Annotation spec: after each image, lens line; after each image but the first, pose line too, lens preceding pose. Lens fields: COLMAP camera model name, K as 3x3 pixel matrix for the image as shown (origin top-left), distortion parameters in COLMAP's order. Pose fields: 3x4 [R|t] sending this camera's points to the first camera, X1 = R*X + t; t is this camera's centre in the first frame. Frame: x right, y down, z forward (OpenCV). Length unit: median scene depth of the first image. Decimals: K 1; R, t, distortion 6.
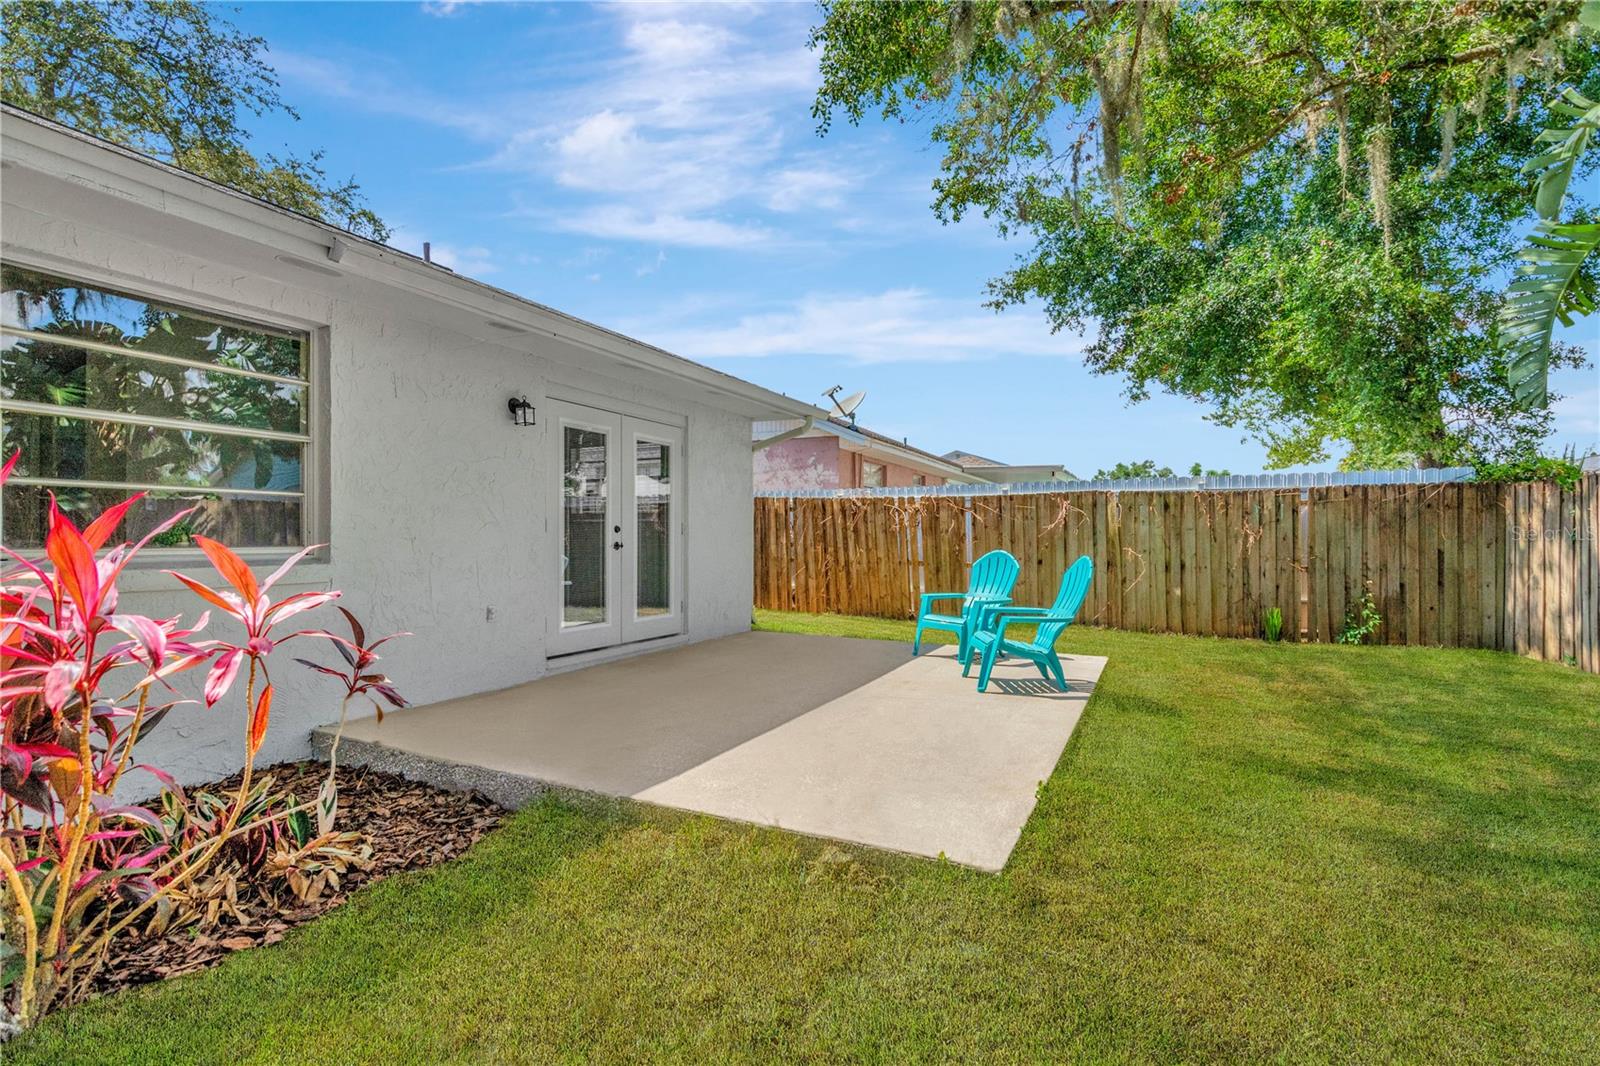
lens RADIAL K [[793.7, 0, 796.7], [0, 793.7, 548.6], [0, 0, 1]] dist [0.002601, 0.000473]
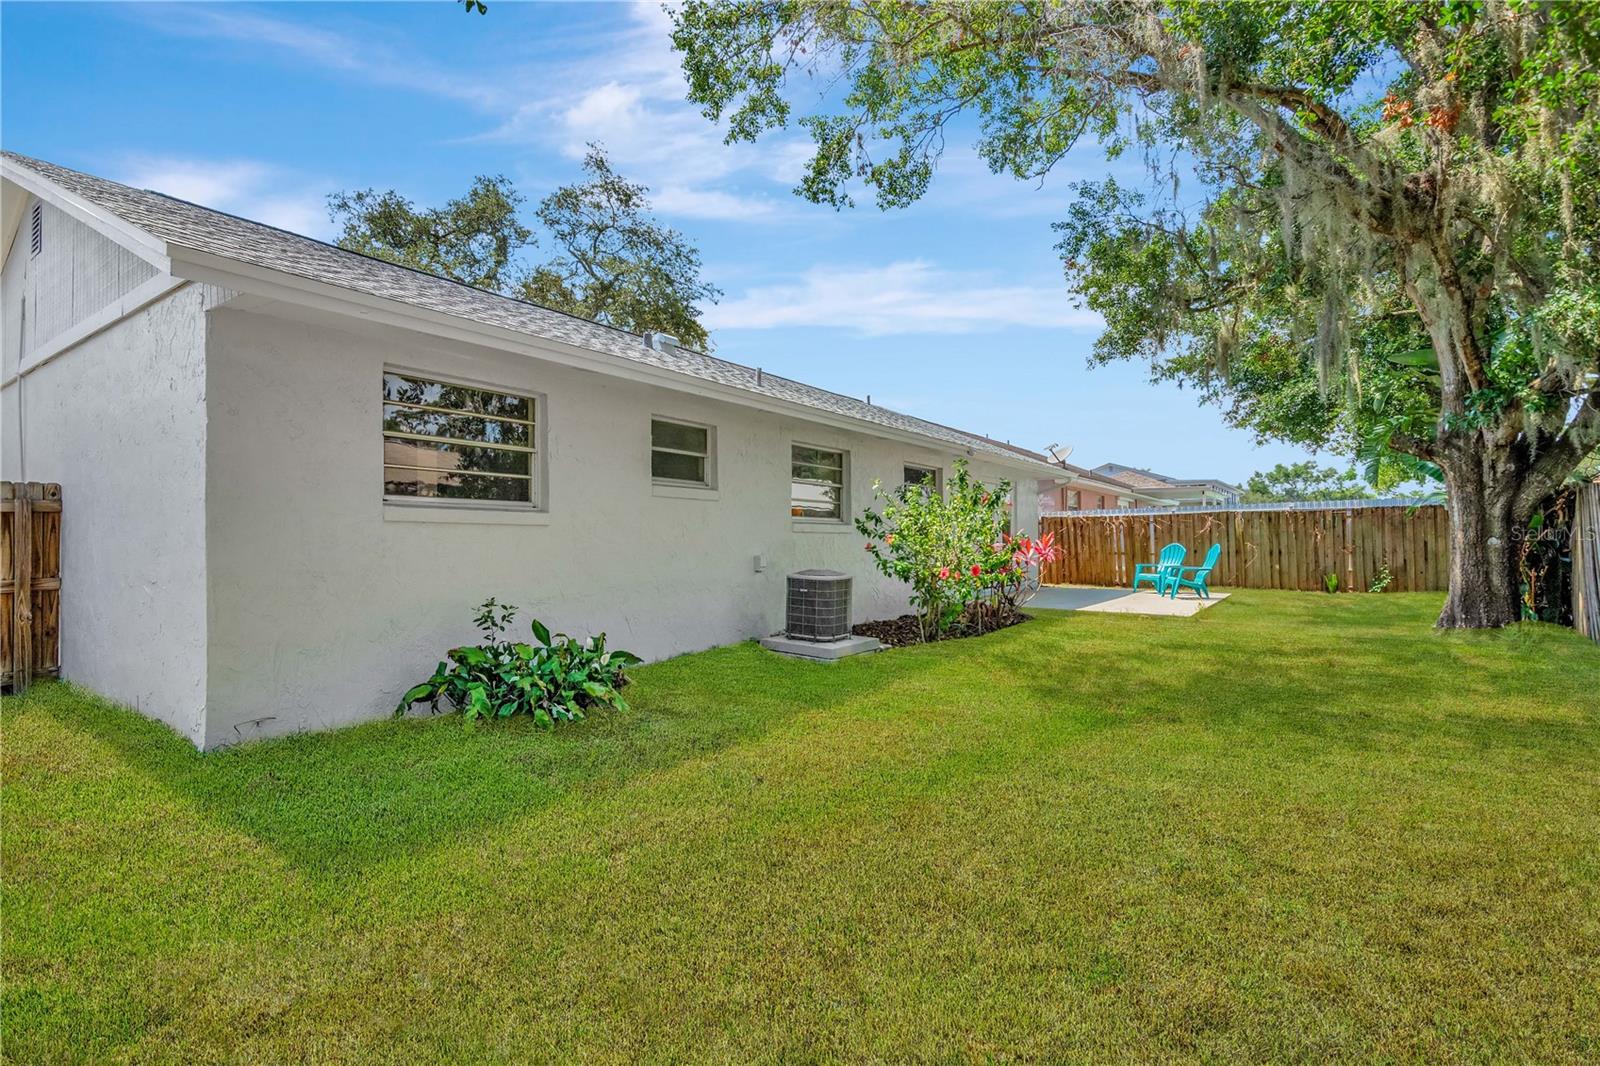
lens RADIAL K [[793.7, 0, 796.7], [0, 793.7, 548.6], [0, 0, 1]] dist [0.002601, 0.000473]
pose [[0.986702, -0.010588, -0.162192, -0.305824], [0.008681, 0.999885, -0.012463, 0.026512], [0.162305, 0.010889, 0.986681, -0.960932]]
